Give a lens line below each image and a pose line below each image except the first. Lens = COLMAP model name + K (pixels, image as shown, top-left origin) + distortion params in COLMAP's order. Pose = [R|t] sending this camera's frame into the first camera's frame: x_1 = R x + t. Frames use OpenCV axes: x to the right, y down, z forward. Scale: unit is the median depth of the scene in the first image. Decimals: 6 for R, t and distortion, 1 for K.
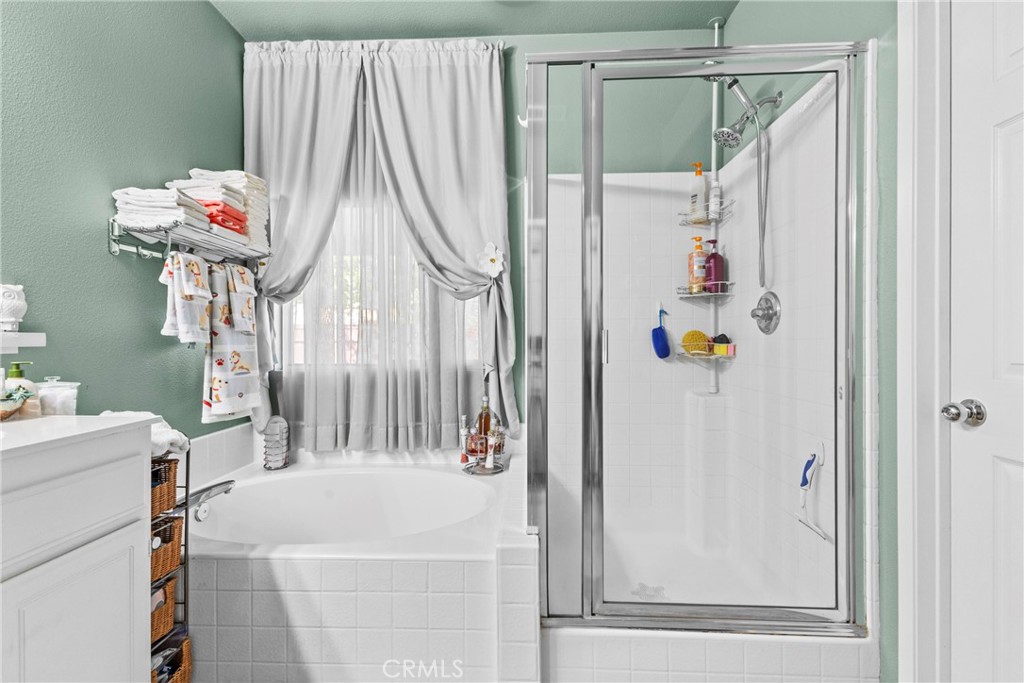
lens RADIAL K [[440.7, 0, 512.0], [0, 440.7, 341.5], [0, 0, 1]] dist [0.002946, 0.000505]
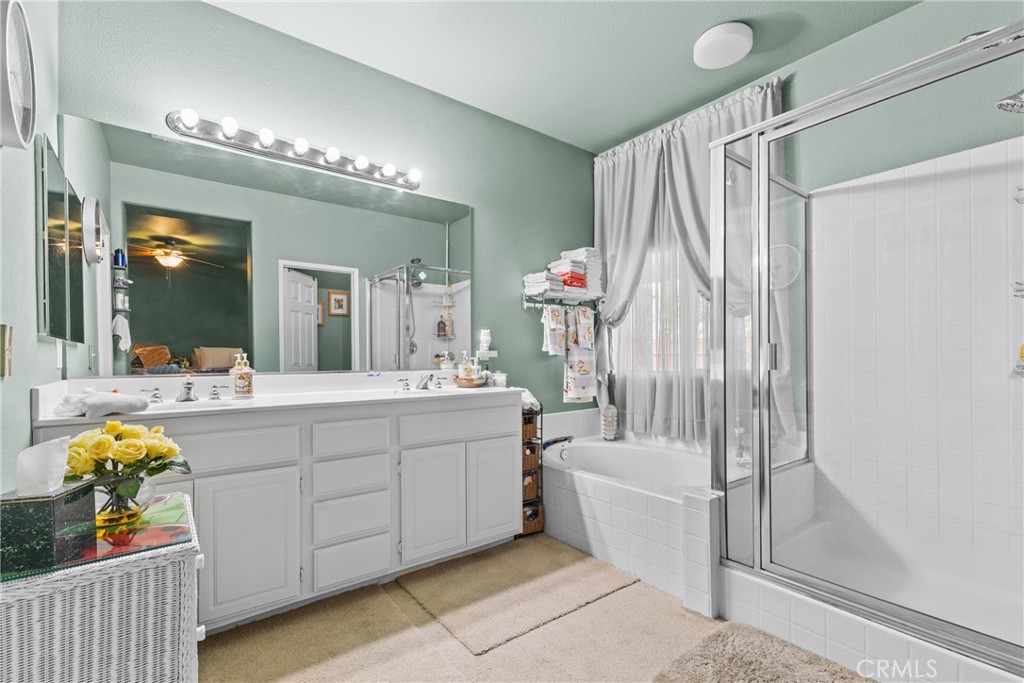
lens RADIAL K [[455.5, 0, 511.4], [0, 455.5, 355.7], [0, 0, 1]] dist [0.000241, 0.000050]
pose [[0.635196, -0.003092, -0.772345, 0.515769], [0.005698, 0.999984, 0.000683, 0.002542], [0.772330, -0.004835, 0.635203, -0.265546]]
